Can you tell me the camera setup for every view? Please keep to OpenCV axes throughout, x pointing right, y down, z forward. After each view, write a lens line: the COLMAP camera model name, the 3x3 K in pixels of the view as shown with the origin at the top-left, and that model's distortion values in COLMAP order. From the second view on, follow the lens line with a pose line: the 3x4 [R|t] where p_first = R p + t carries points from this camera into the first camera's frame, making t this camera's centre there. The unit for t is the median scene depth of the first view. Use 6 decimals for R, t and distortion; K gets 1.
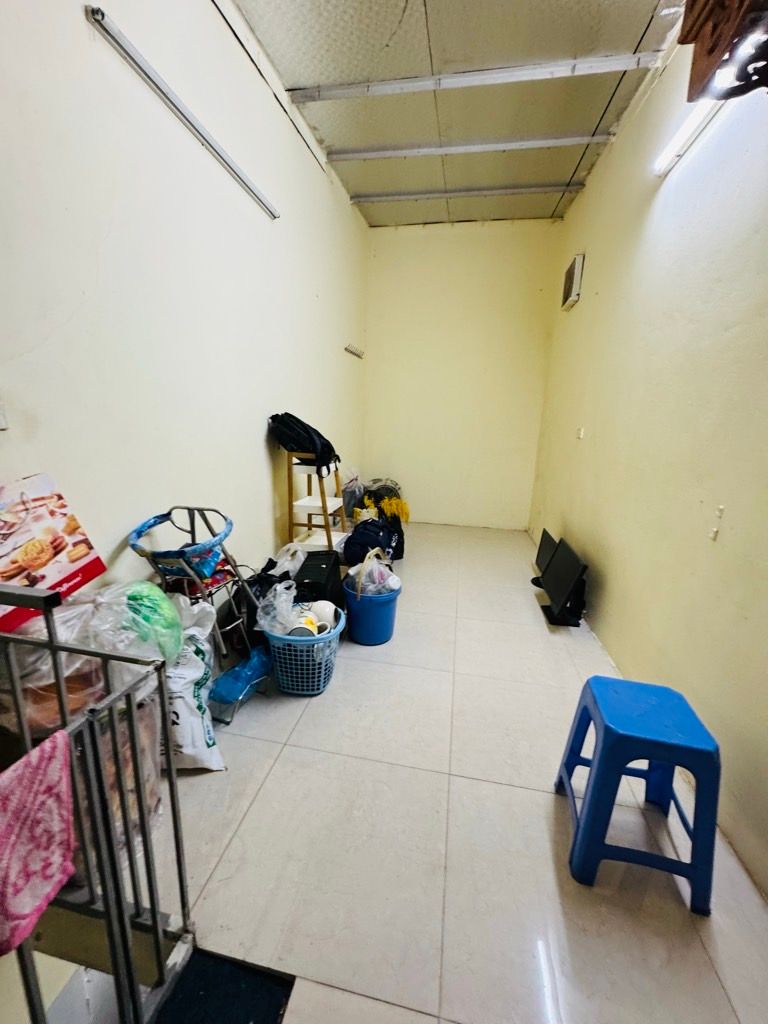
lens RADIAL K [[410.5, 0, 386.2], [0, 410.5, 515.0], [0, 0, 1]] dist [-0.001816, 0.000225]
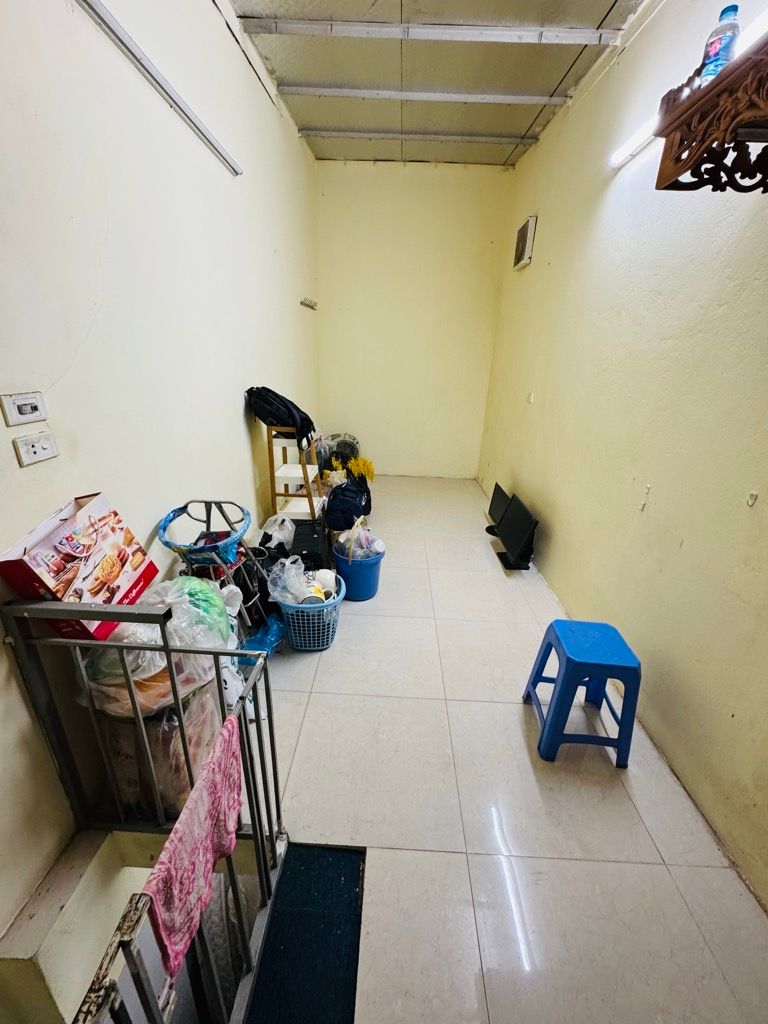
lens RADIAL K [[410.5, 0, 386.2], [0, 410.5, 515.0], [0, 0, 1]] dist [-0.001816, 0.000225]
pose [[0.987988, -0.053840, 0.144850, -0.143390], [0.030917, 0.987260, 0.156080, -0.114712], [-0.151408, -0.149727, 0.977066, -0.113100]]
